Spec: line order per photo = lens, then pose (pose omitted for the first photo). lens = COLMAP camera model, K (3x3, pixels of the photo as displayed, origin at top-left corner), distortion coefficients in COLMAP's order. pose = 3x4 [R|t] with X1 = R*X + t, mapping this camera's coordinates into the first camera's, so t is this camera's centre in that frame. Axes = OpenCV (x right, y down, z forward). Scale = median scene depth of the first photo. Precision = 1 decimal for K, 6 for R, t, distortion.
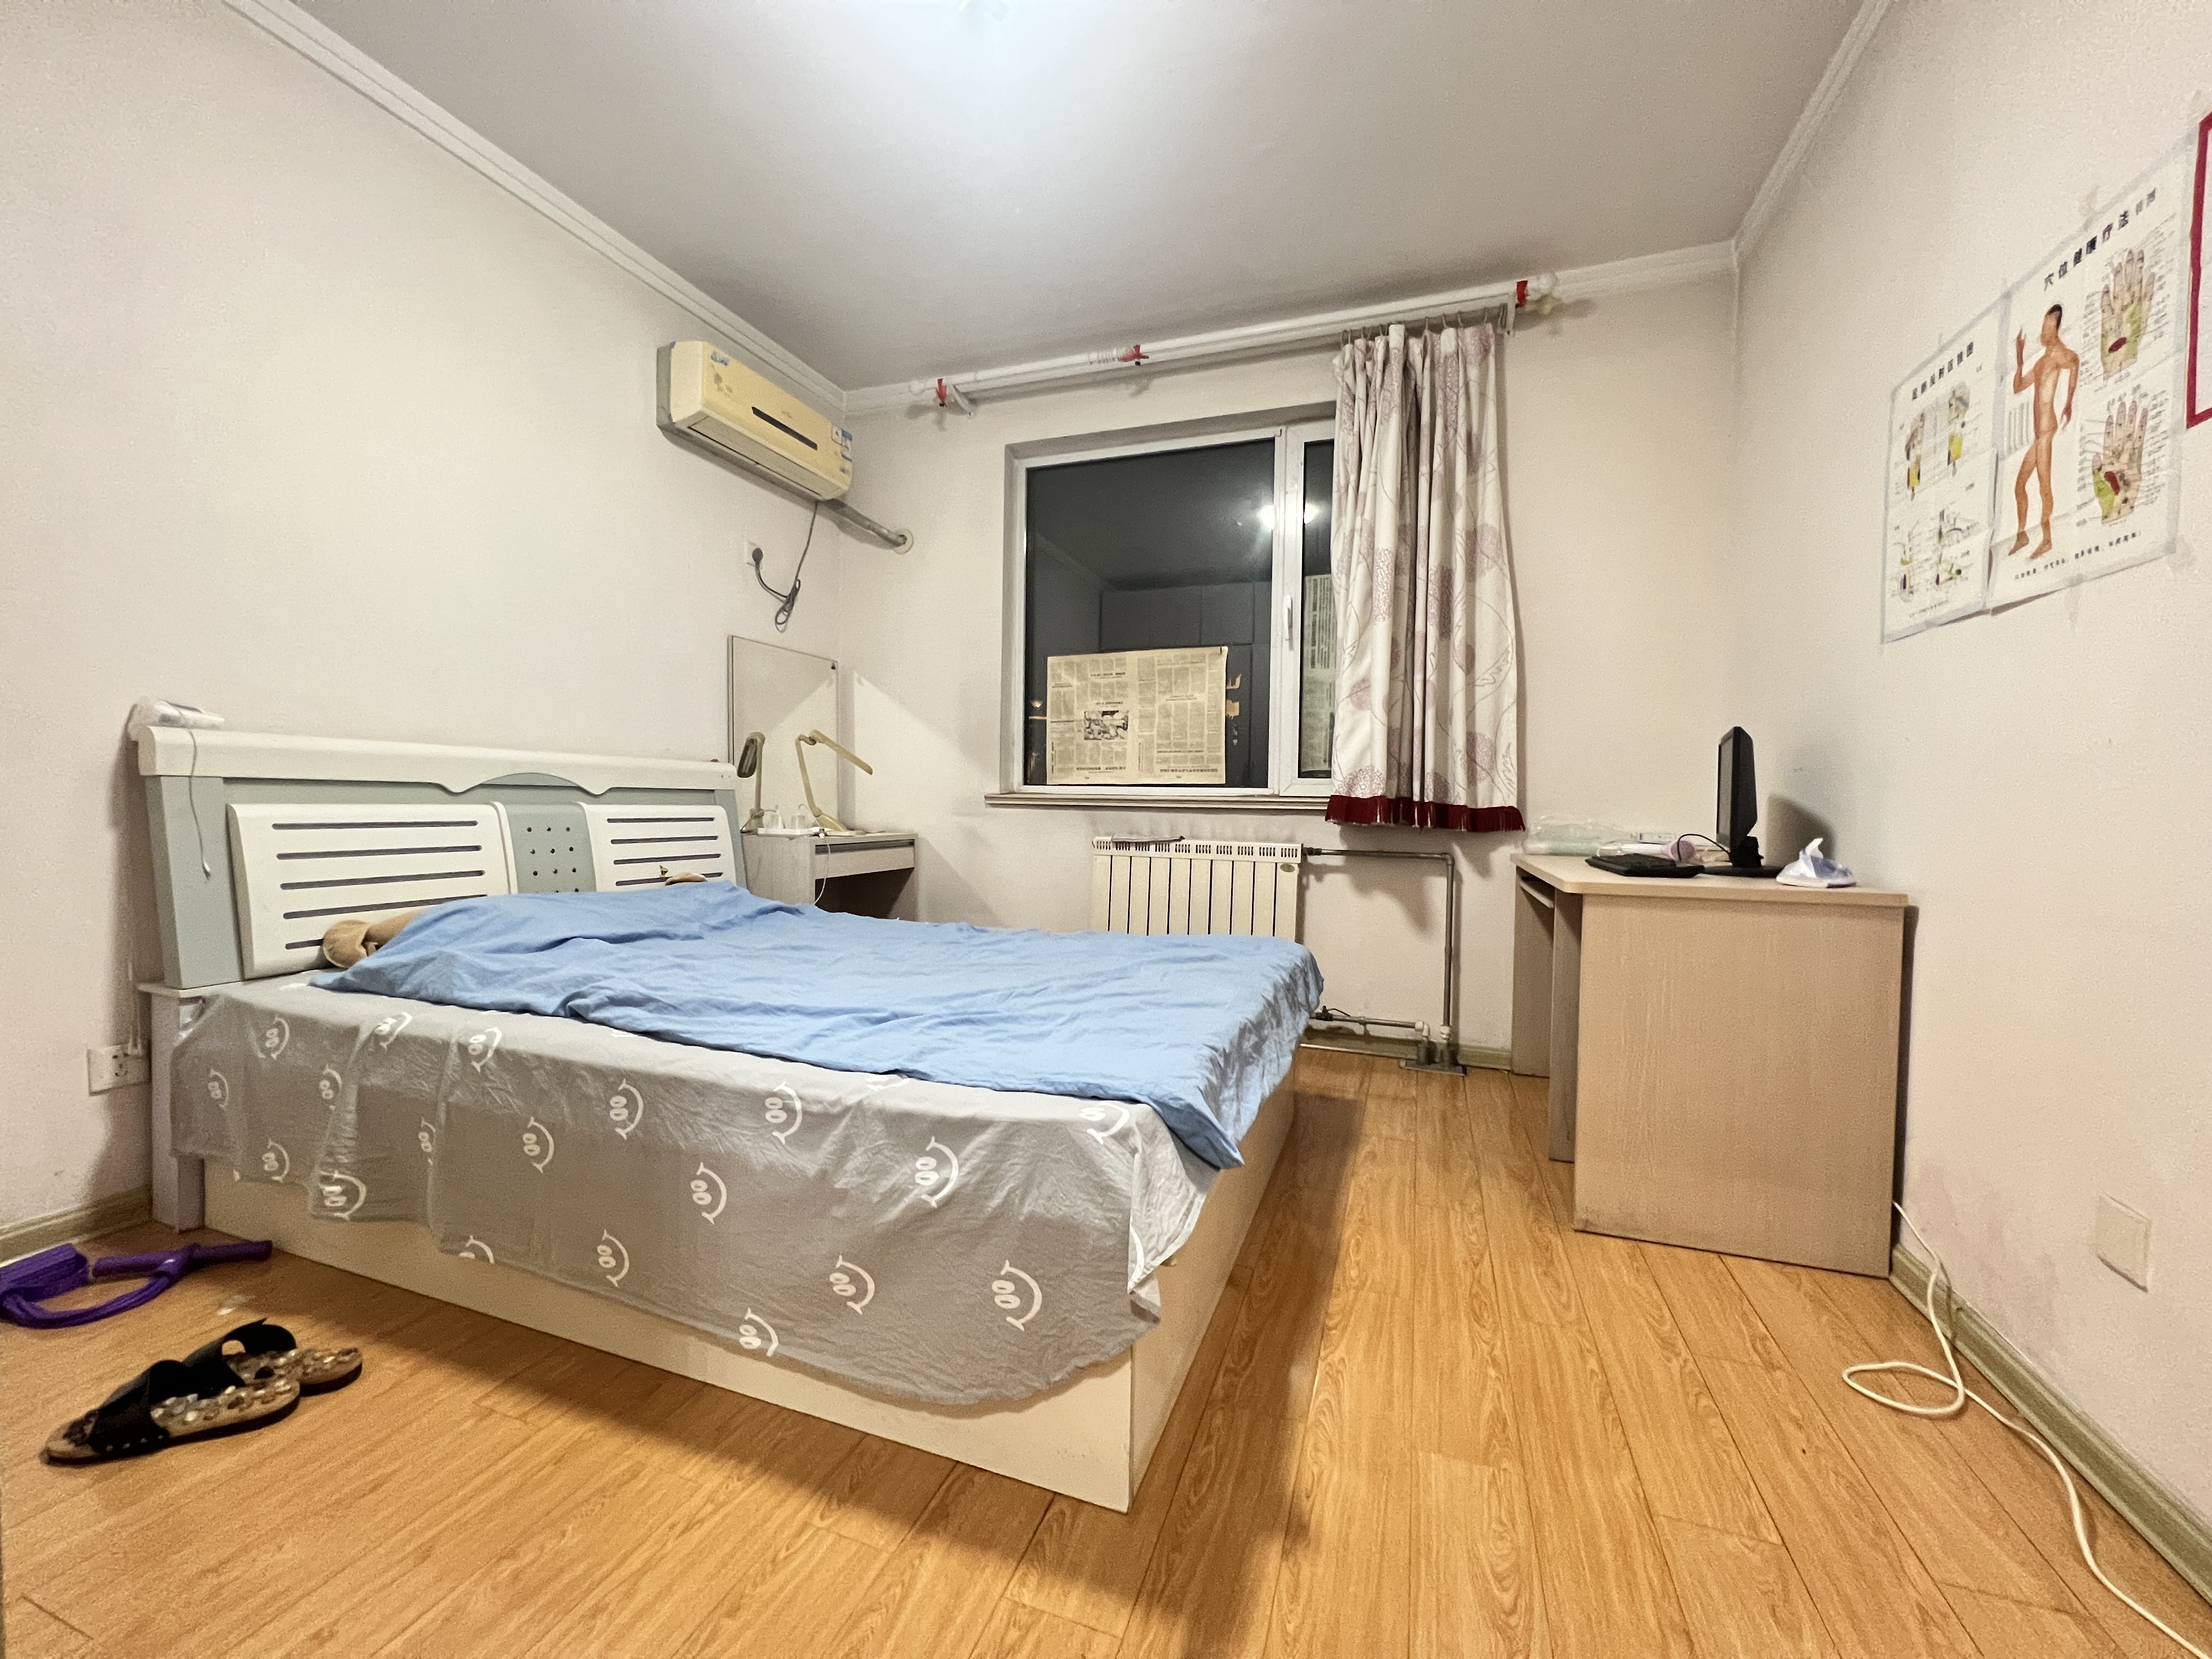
lens RADIAL K [[888.0, 0, 1105.9], [0, 888.0, 828.4], [0, 0, 1]] dist [0.000499, 0.000076]
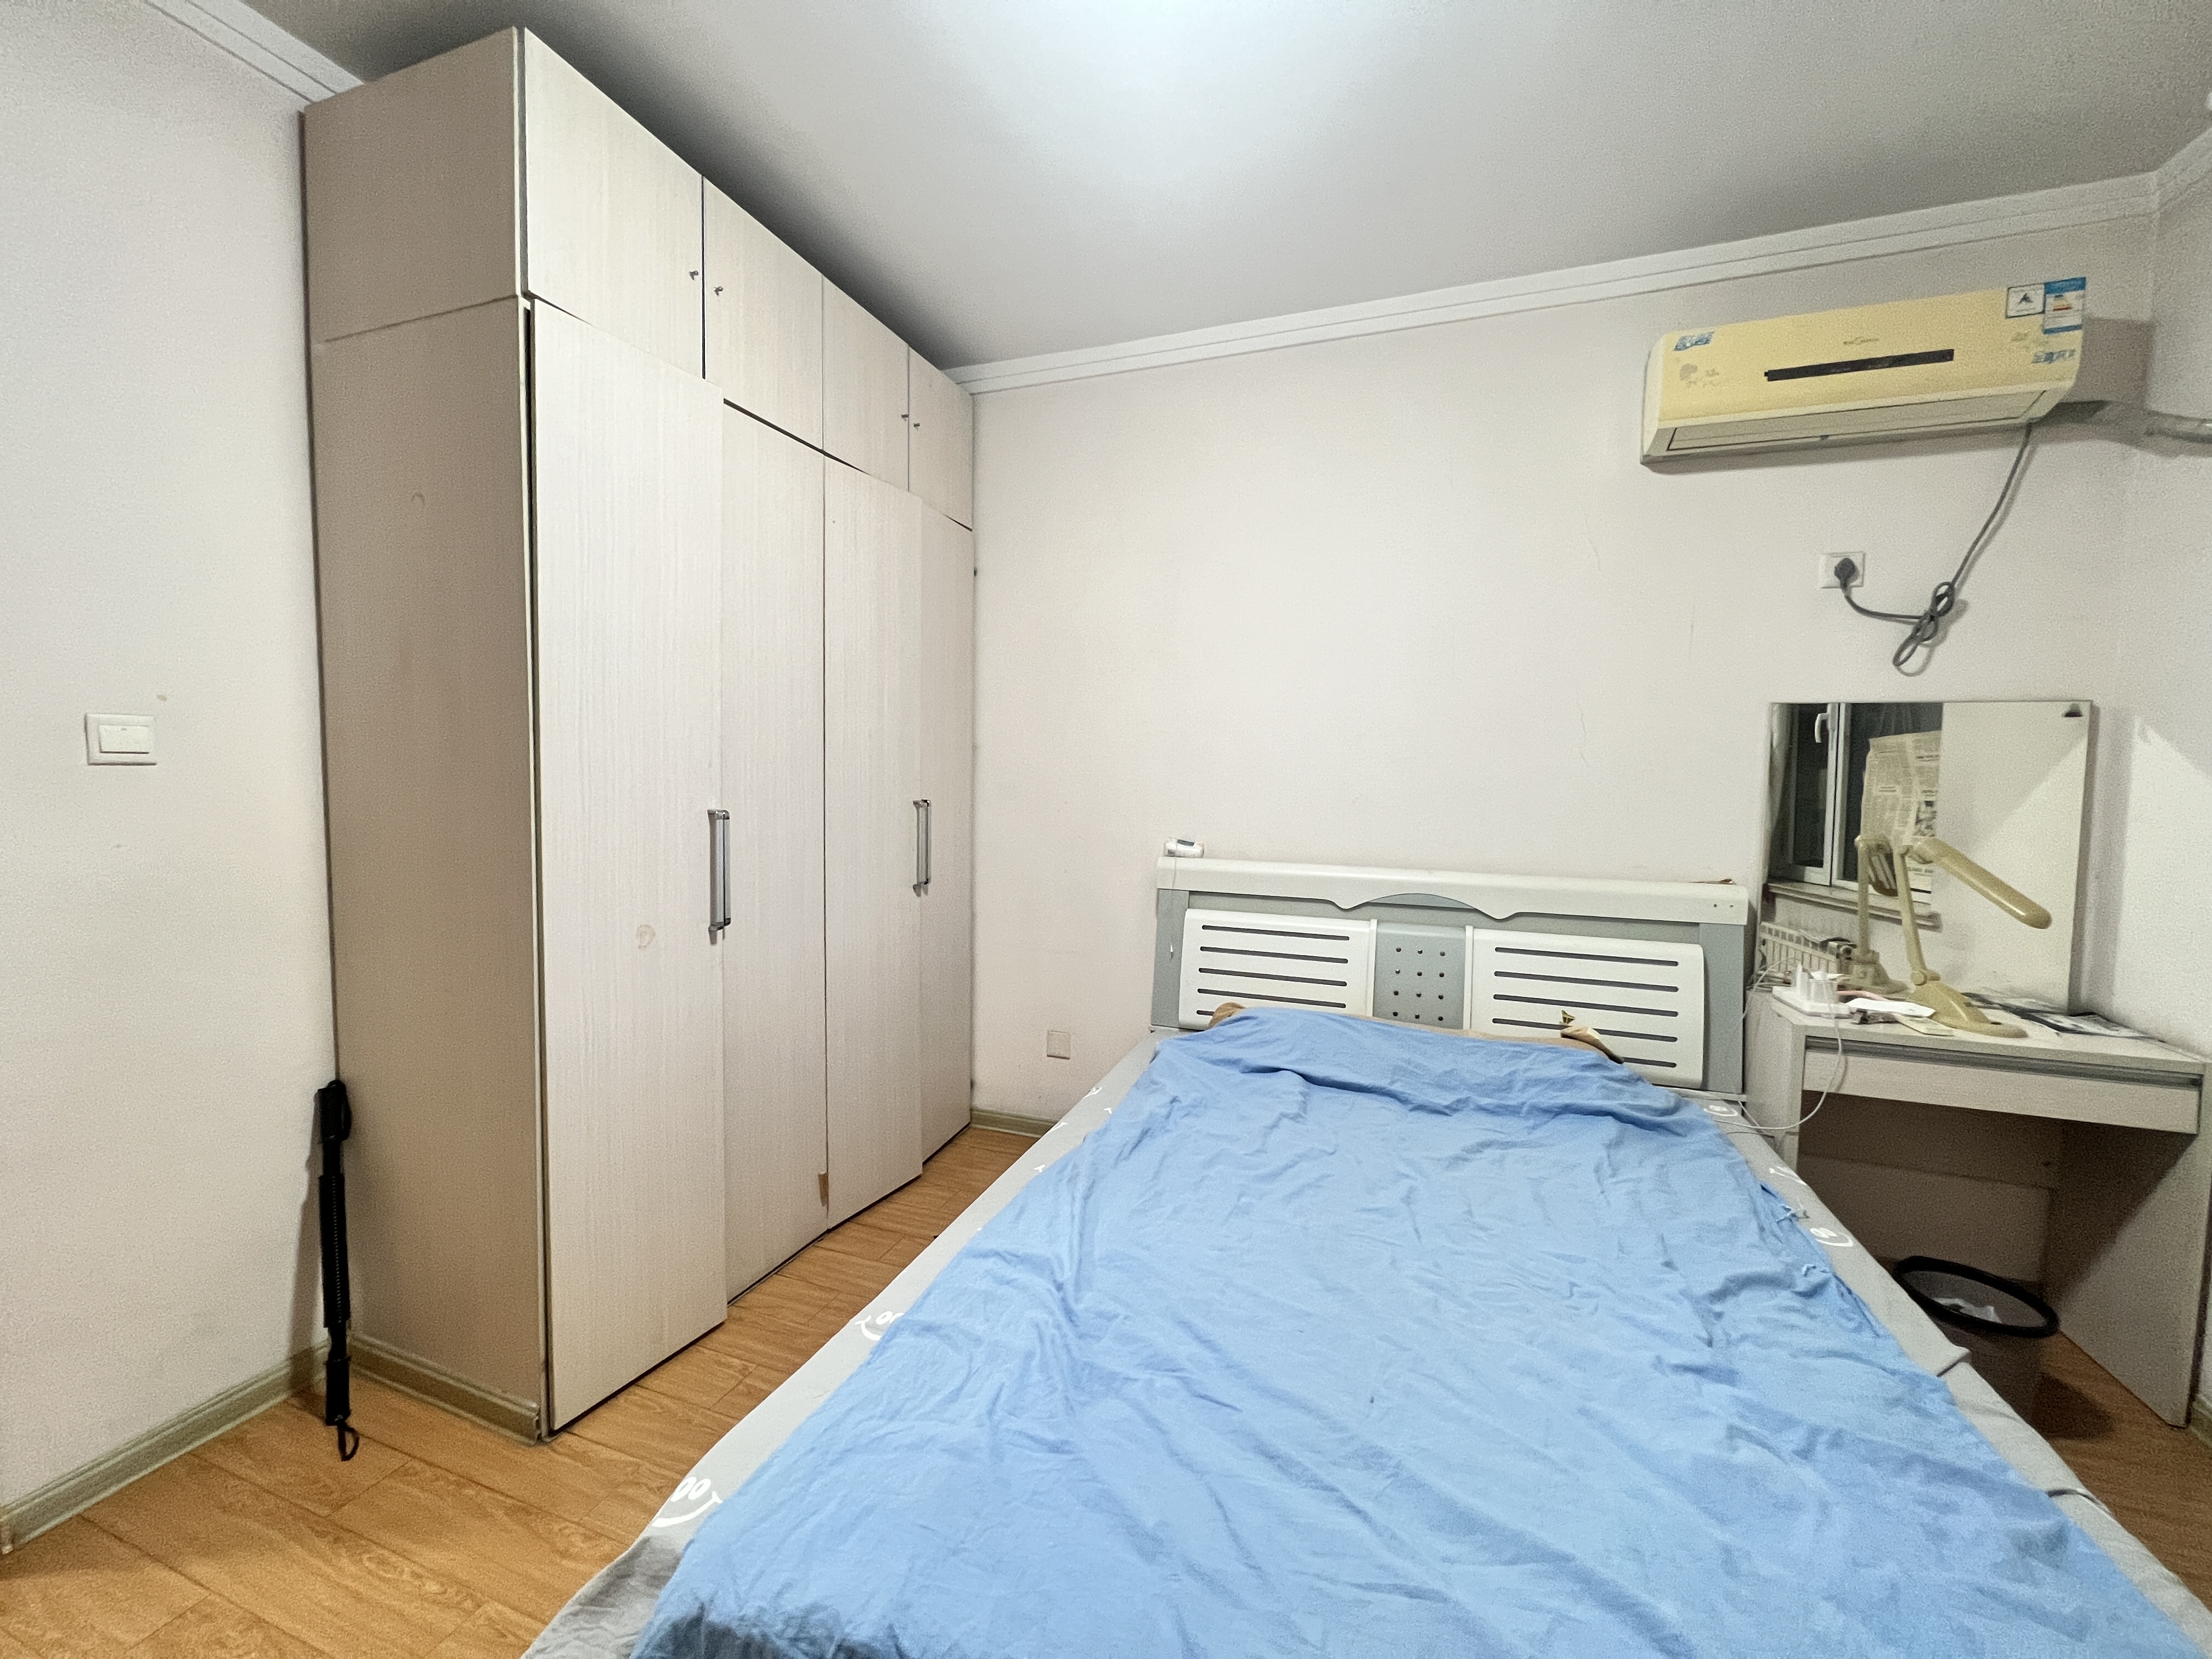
lens RADIAL K [[888.0, 0, 1105.2], [0, 888.0, 820.9], [0, 0, 1]] dist [0.000499, 0.000076]
pose [[-0.006709, 0.040311, -0.999165, 0.313048], [-0.045609, 0.998135, 0.040575, -0.143788], [0.998937, 0.045843, -0.004858, 0.539877]]
